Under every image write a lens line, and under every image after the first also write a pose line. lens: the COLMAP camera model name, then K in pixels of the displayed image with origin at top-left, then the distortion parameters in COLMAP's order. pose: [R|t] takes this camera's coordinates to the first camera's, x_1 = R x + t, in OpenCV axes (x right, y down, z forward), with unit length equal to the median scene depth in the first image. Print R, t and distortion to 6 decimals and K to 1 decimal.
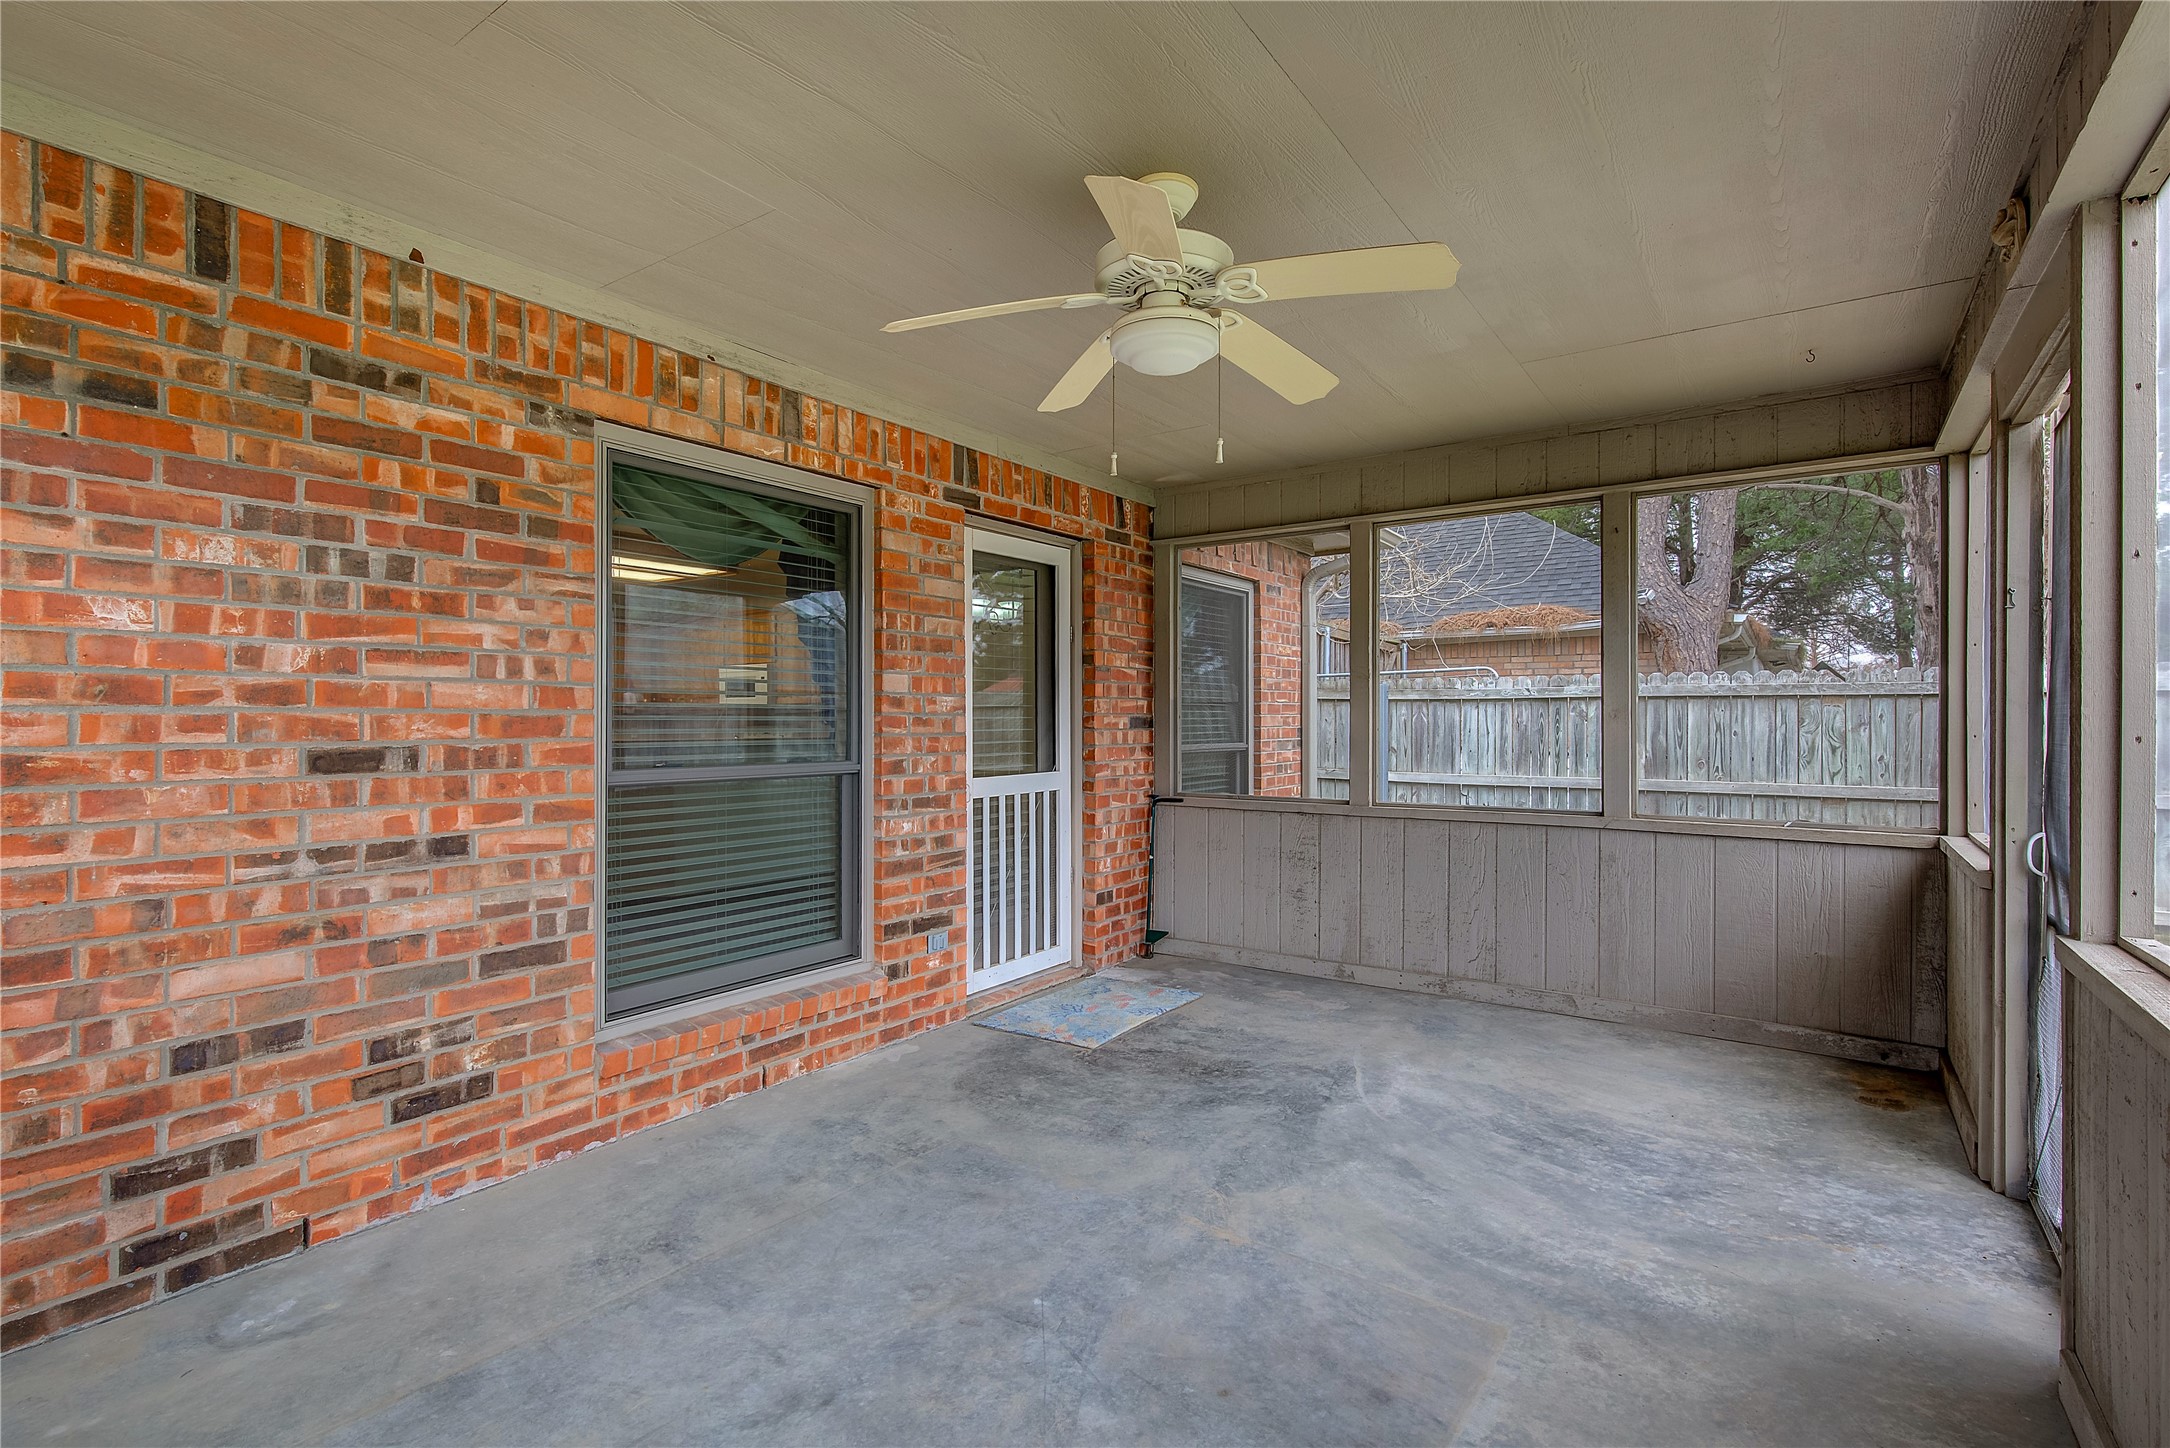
lens RADIAL K [[998.3, 0, 1075.2], [0, 998.3, 719.2], [0, 0, 1]] dist [-0.000622, 0.000994]
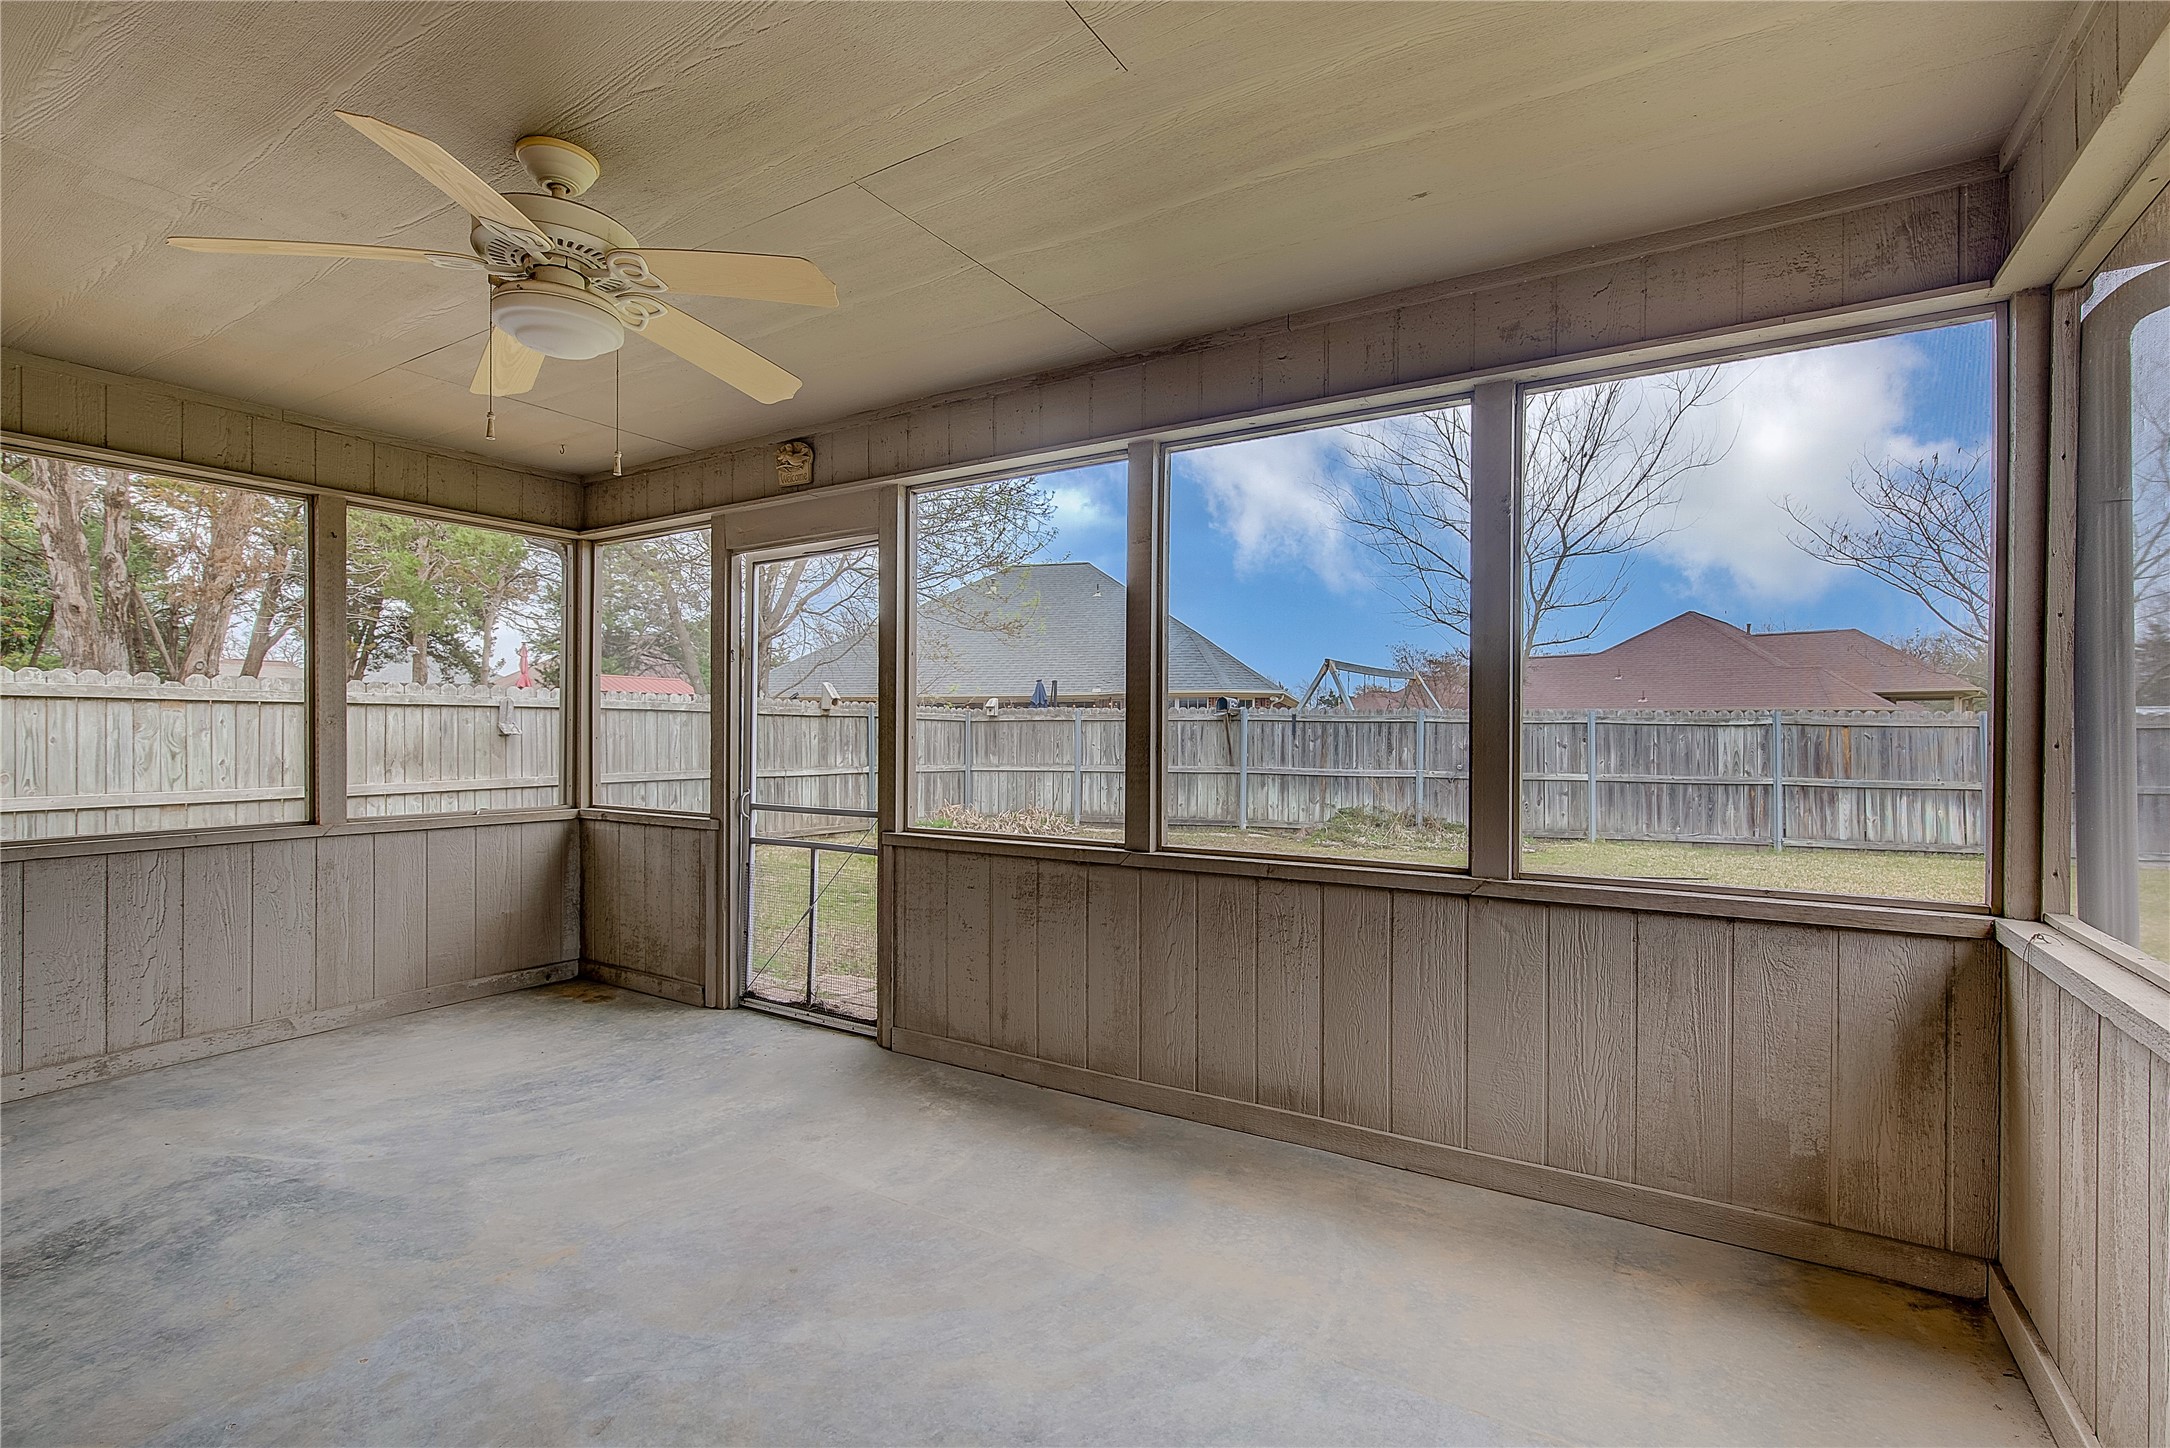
lens RADIAL K [[998.3, 0, 1066.0], [0, 998.3, 730.1], [0, 0, 1]] dist [-0.000622, 0.000994]
pose [[-0.040842, -0.002103, 0.999163, -0.513939], [-0.004413, 0.999988, 0.001925, 0.000062], [-0.999156, -0.004331, -0.040851, 0.333627]]
